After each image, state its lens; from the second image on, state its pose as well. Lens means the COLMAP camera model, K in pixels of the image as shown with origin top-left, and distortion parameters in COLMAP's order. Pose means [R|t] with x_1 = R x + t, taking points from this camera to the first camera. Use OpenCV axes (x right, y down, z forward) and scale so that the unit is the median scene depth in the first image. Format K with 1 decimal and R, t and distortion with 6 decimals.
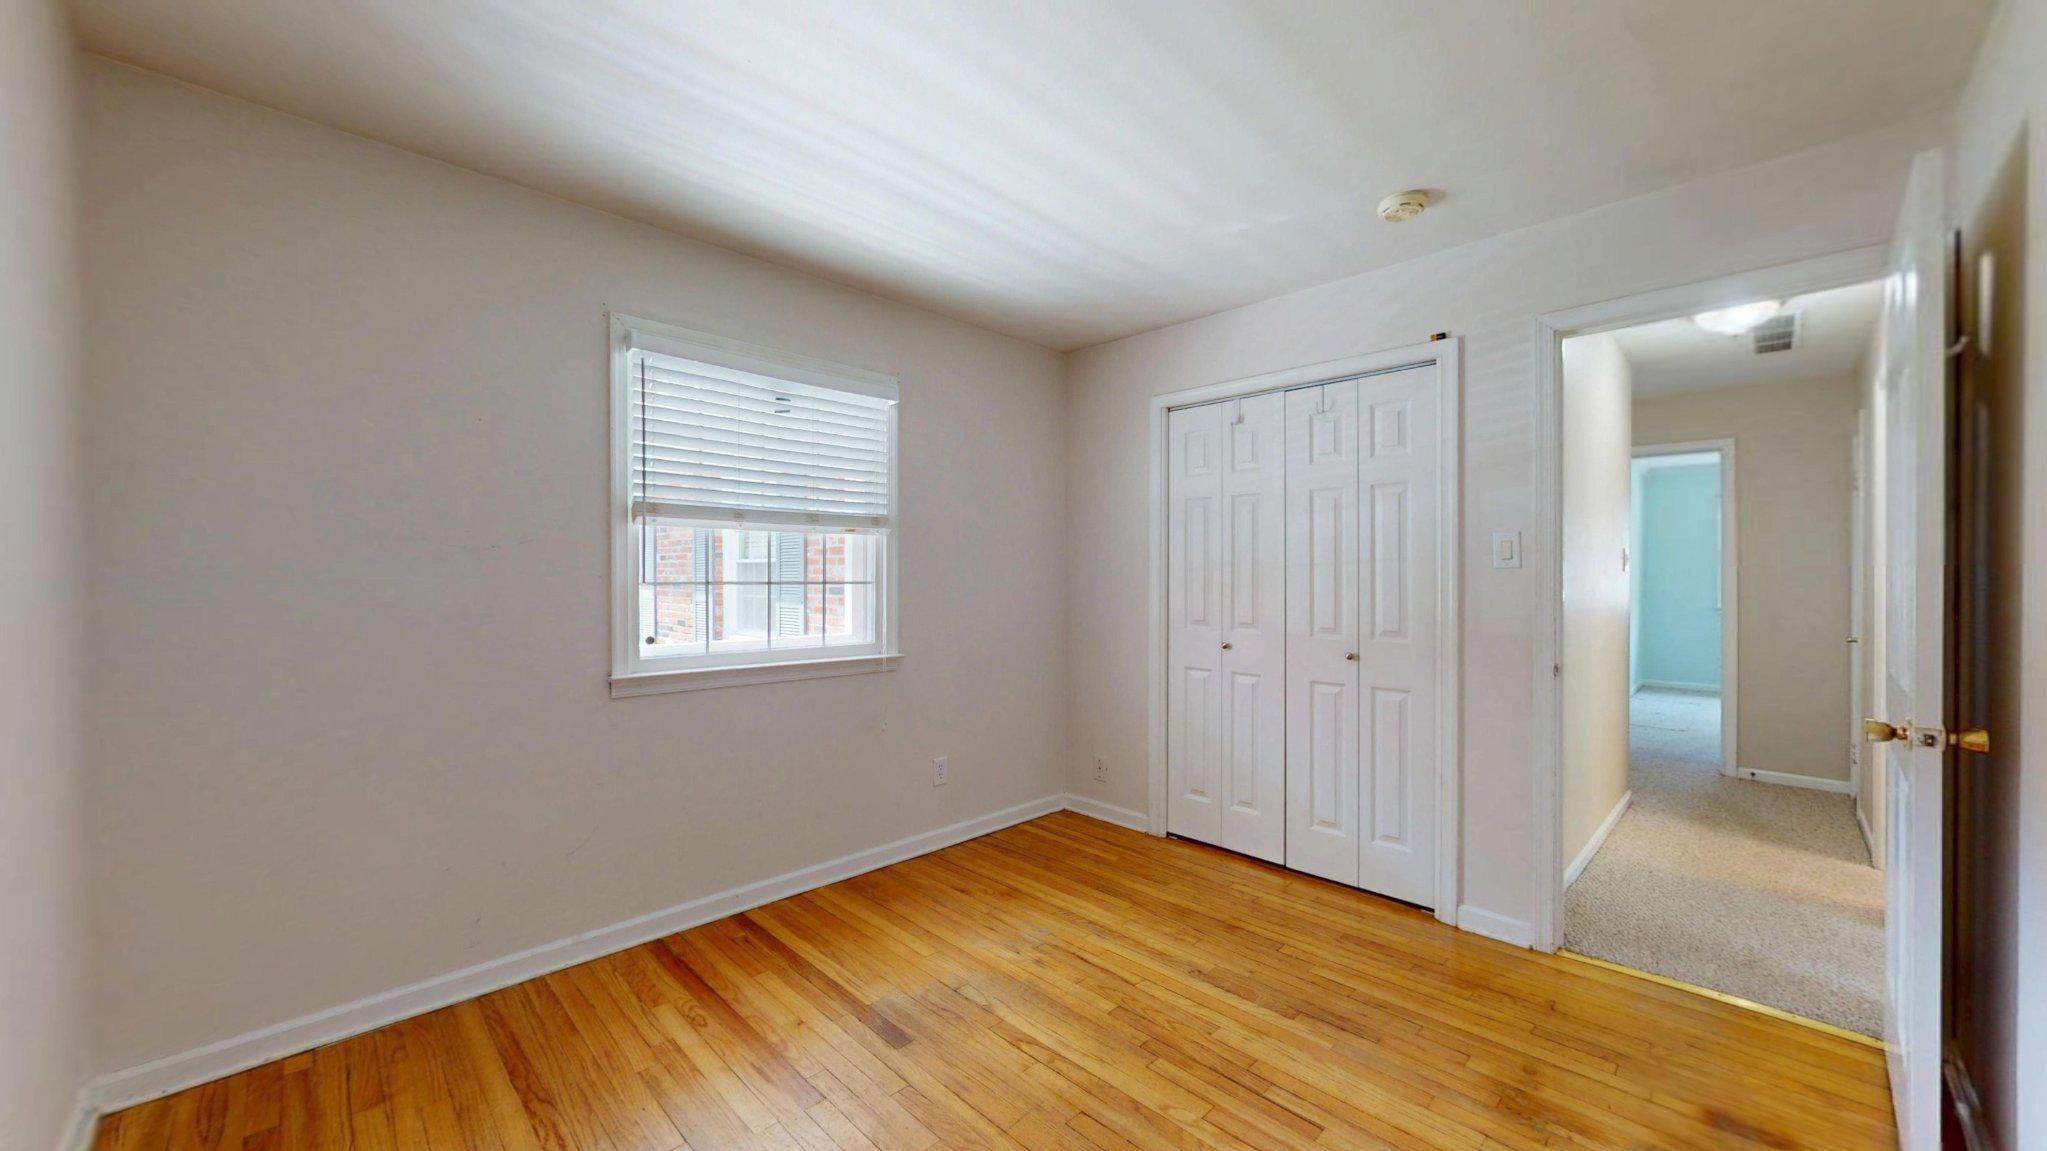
lens RADIAL K [[752.7, 0, 1023.5], [0, 752.7, 575.5], [0, 0, 1]] dist [0.002025, 0.000149]
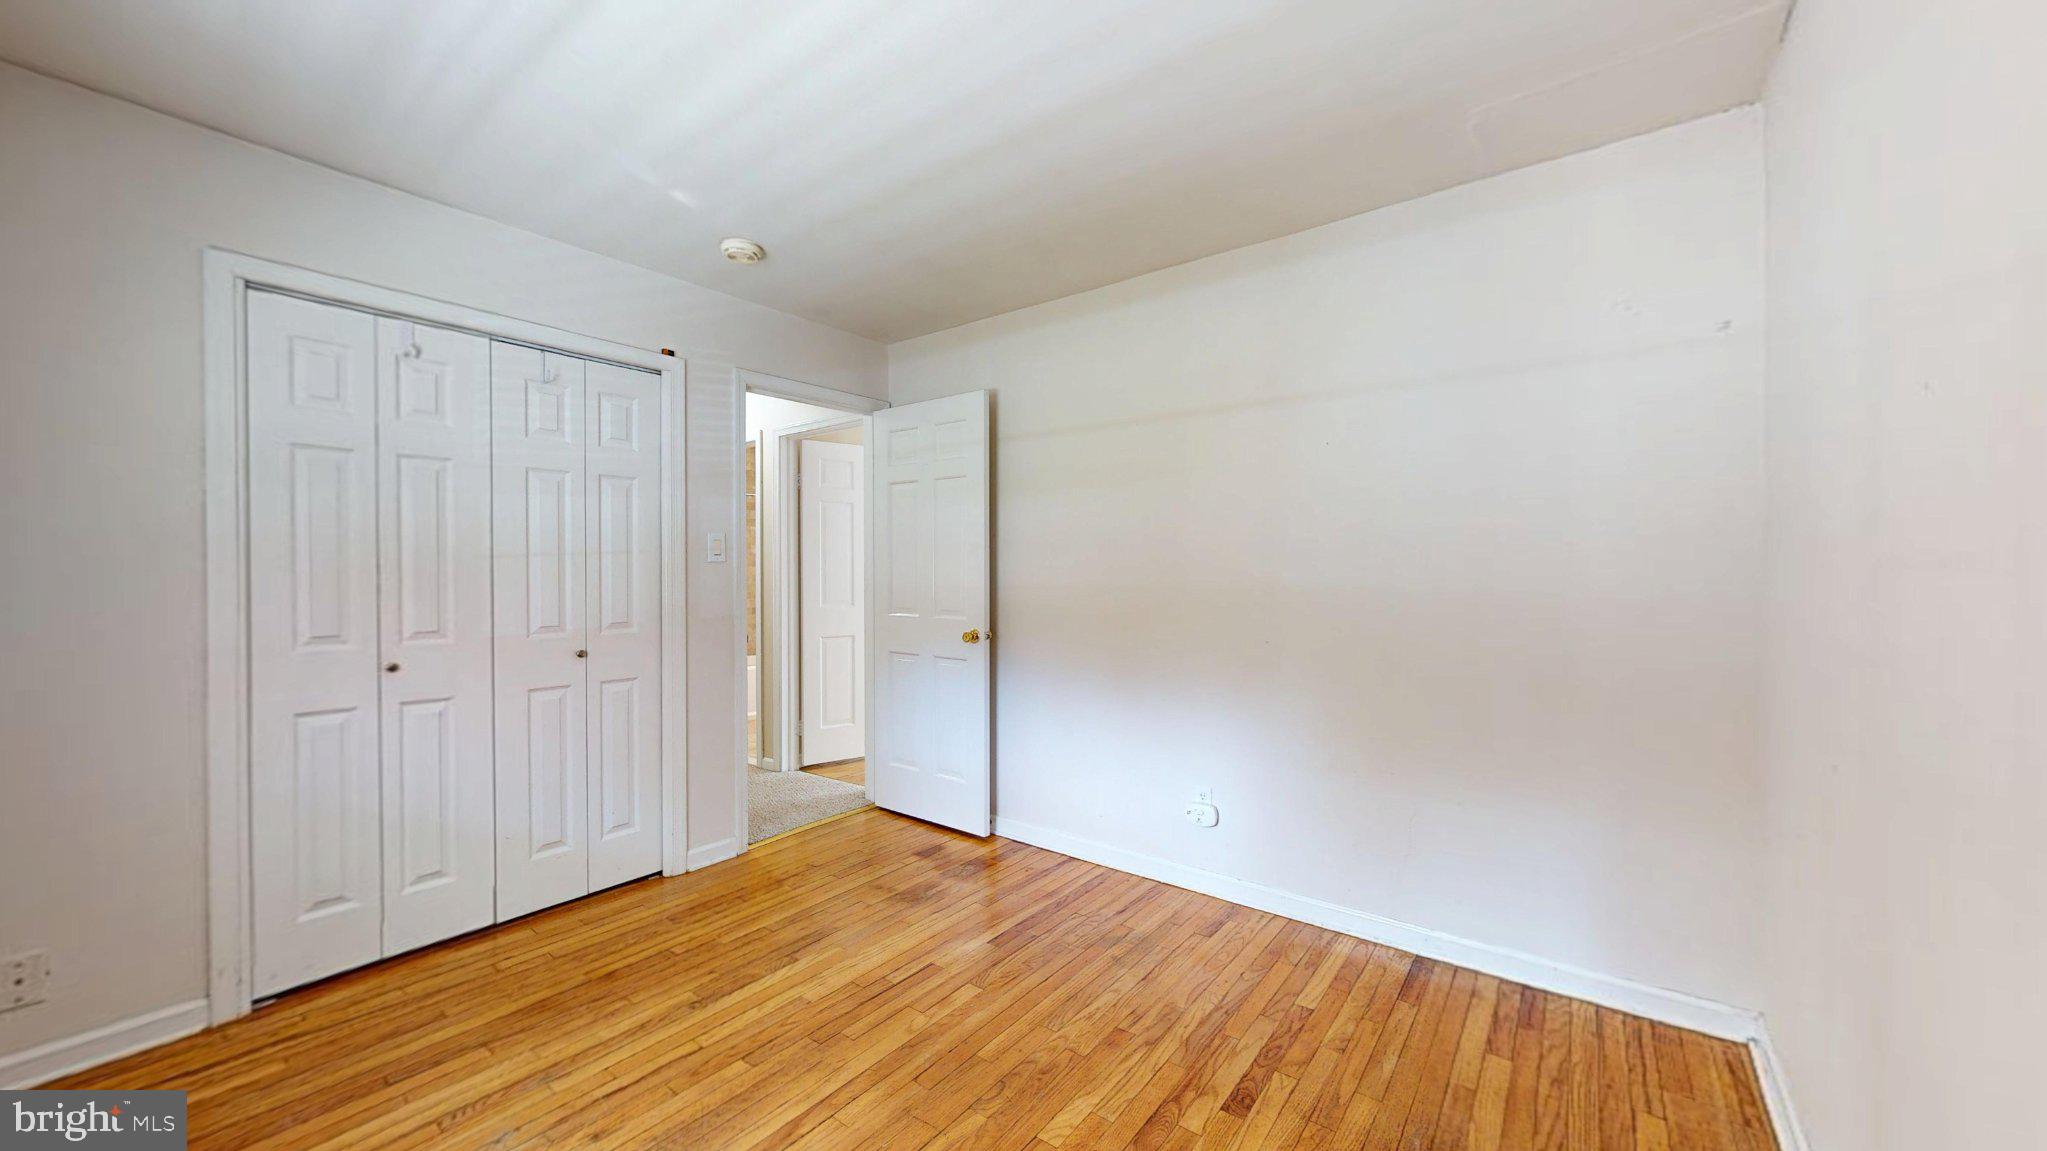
lens RADIAL K [[752.7, 0, 1023.5], [0, 752.7, 575.5], [0, 0, 1]] dist [0.002025, 0.000149]
pose [[-0.133590, -0.007950, 0.991005, -0.620162], [-0.000823, 0.999968, 0.007911, 0.002359], [-0.991036, 0.000241, -0.133592, 0.629746]]
